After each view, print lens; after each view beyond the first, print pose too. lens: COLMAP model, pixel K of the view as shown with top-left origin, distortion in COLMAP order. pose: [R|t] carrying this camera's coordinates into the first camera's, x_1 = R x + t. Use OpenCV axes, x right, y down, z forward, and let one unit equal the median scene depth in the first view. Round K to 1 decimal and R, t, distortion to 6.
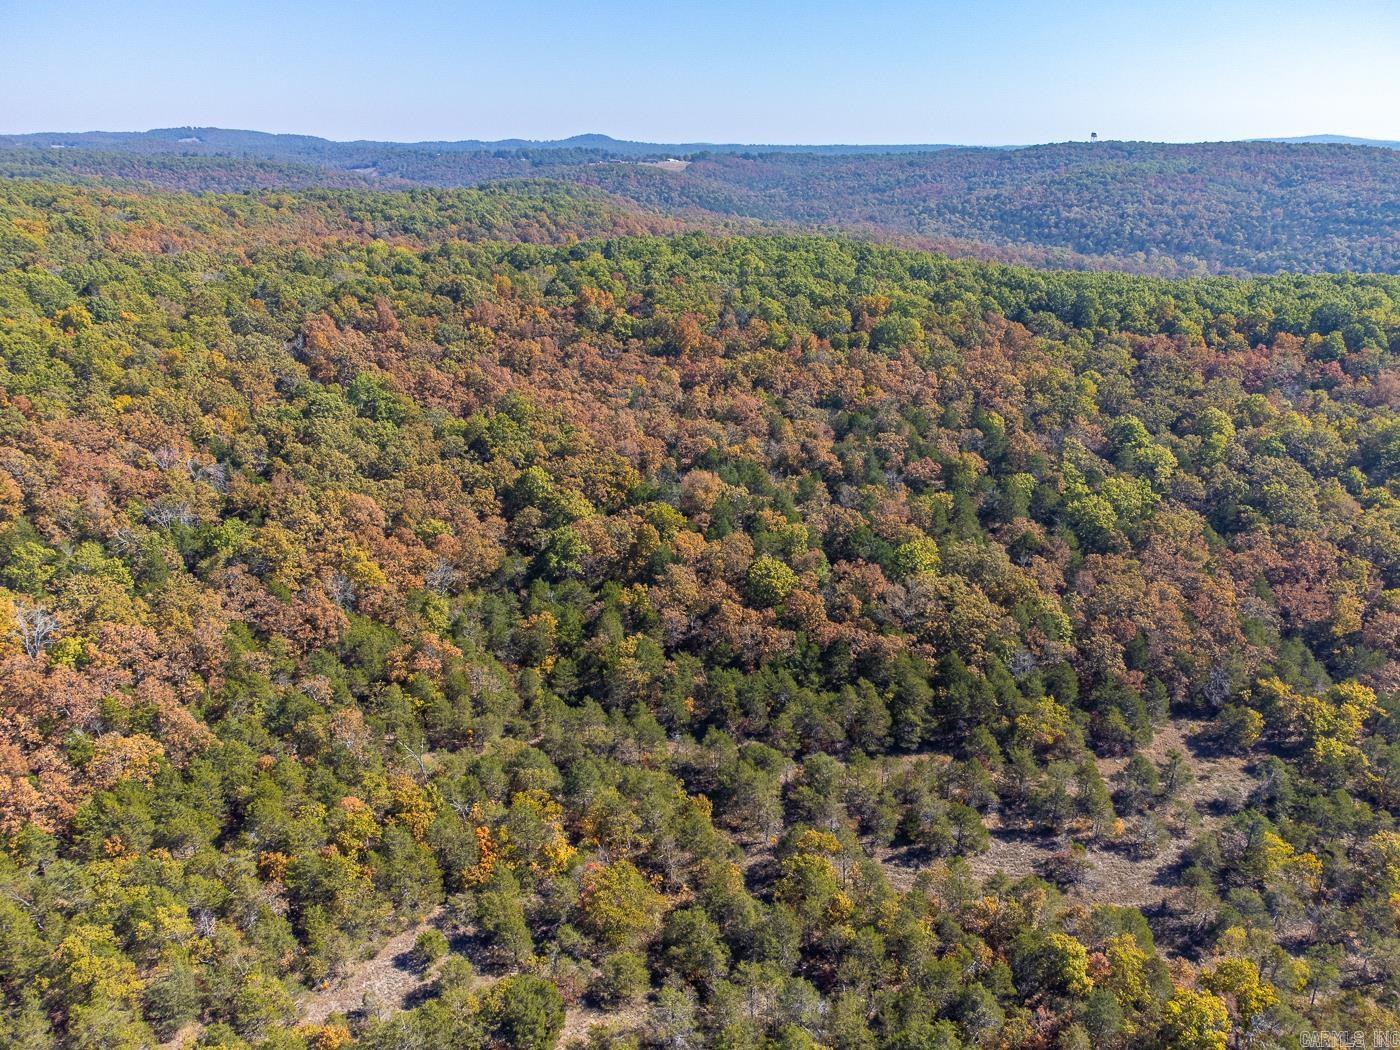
lens RADIAL K [[1036.9, 0, 700.1], [0, 1036.9, 526.2], [0, 0, 1]] dist [0.043742, -0.017582]
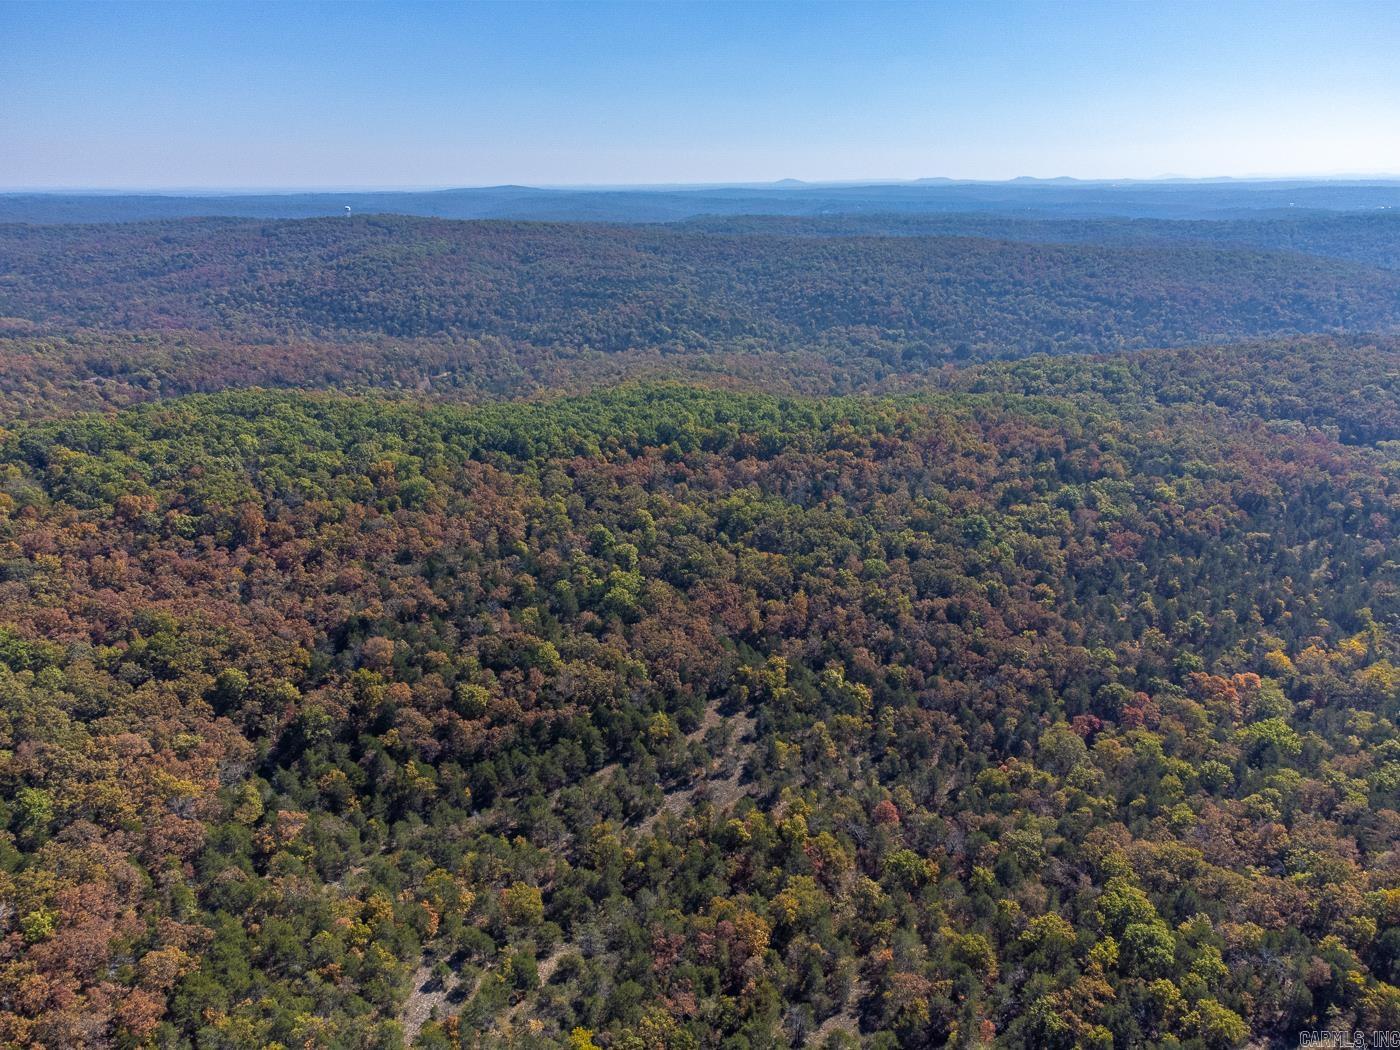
lens RADIAL K [[1036.9, 0, 700.6], [0, 1036.9, 520.4], [0, 0, 1]] dist [0.043742, -0.017582]
pose [[0.774020, -0.205487, 0.598889, -0.504123], [0.229017, 0.972690, 0.037756, -0.171953], [-0.590292, 0.107932, 0.799941, -0.421022]]
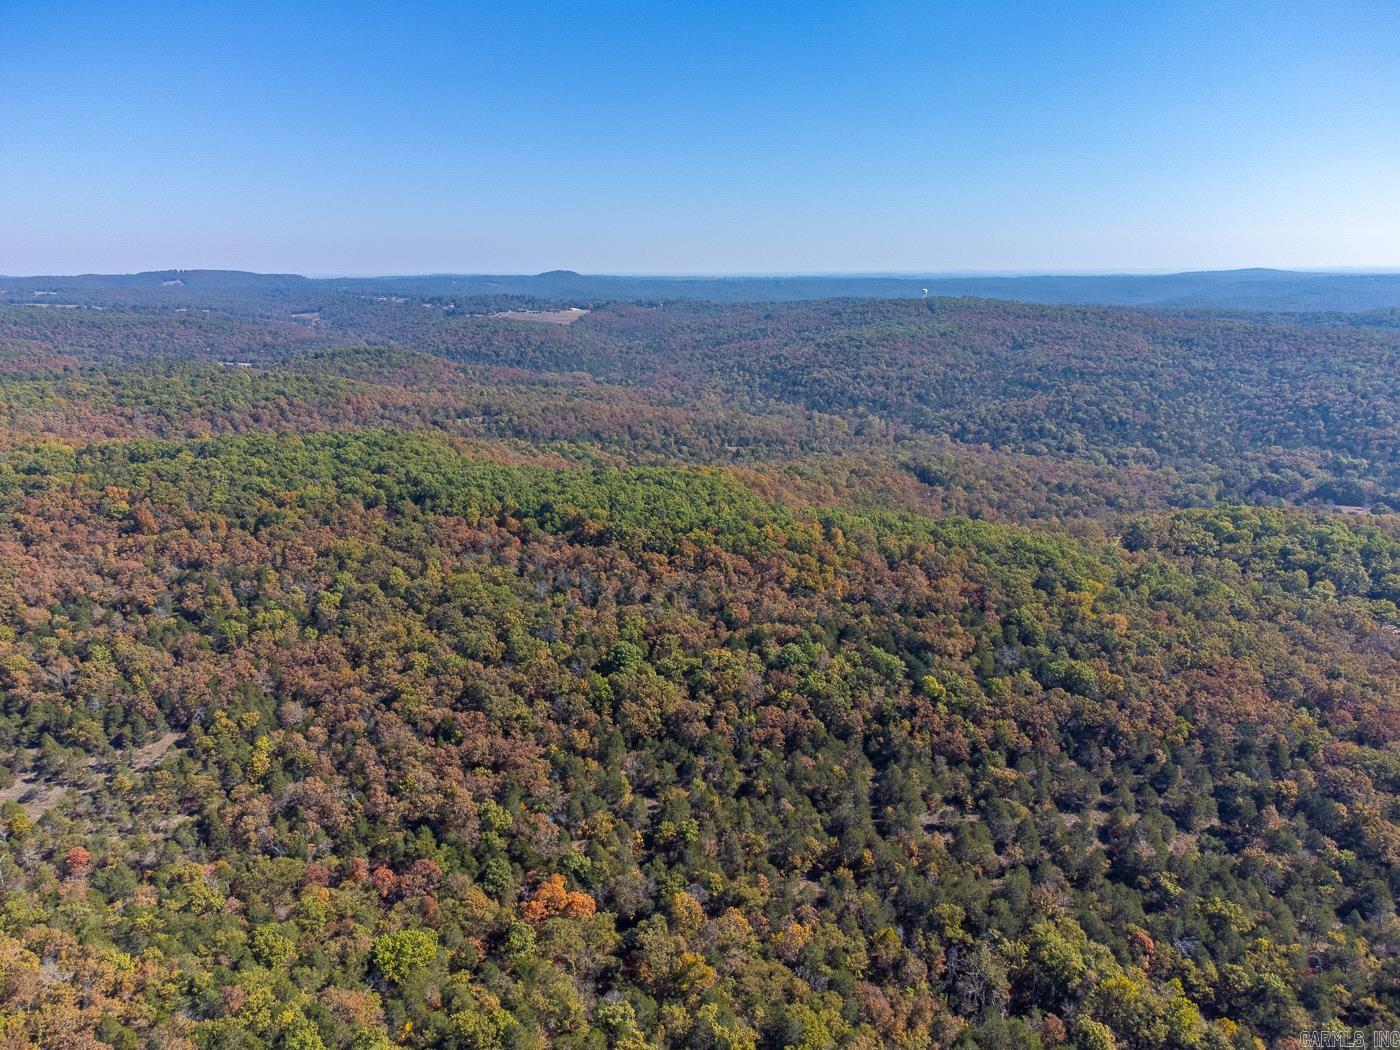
lens RADIAL K [[1036.9, 0, 699.9], [0, 1036.9, 525.6], [0, 0, 1]] dist [0.043742, -0.017582]
pose [[0.999958, 0.002020, -0.008930, 1.303650], [-0.002972, 0.994149, -0.107977, -0.000429], [0.008660, 0.107999, 0.994113, -0.937246]]
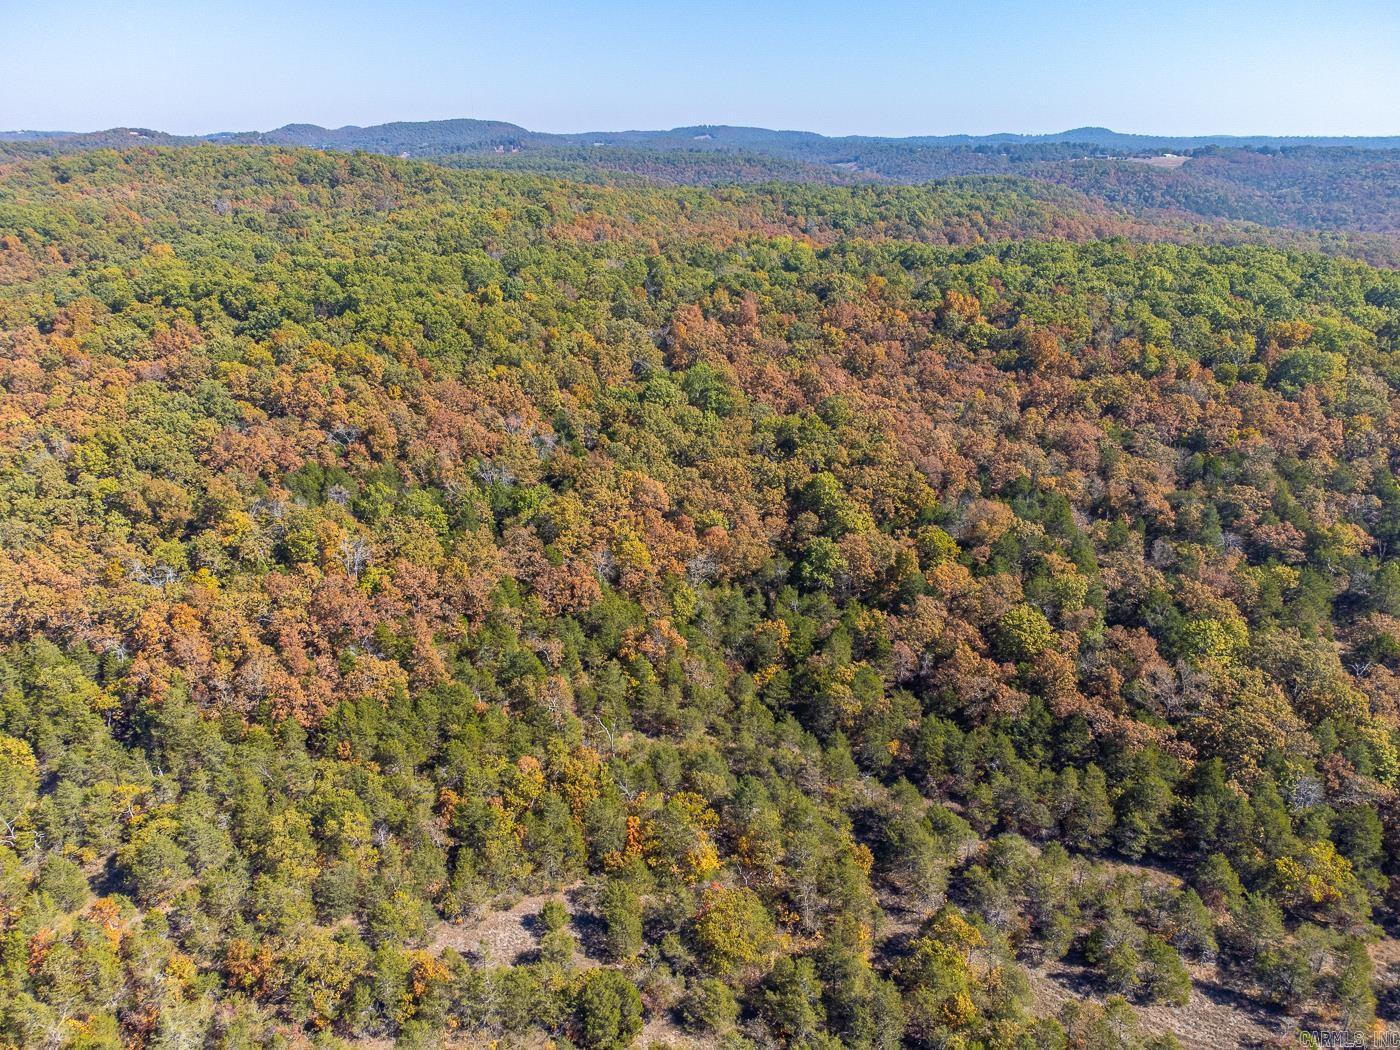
lens RADIAL K [[1036.9, 0, 707.7], [0, 1036.9, 530.2], [0, 0, 1]] dist [0.043742, -0.017582]
pose [[0.908440, 0.150671, -0.389917, 0.149129], [-0.147555, 0.988319, 0.038125, -0.027648], [0.391106, 0.022900, 0.920061, 0.056117]]
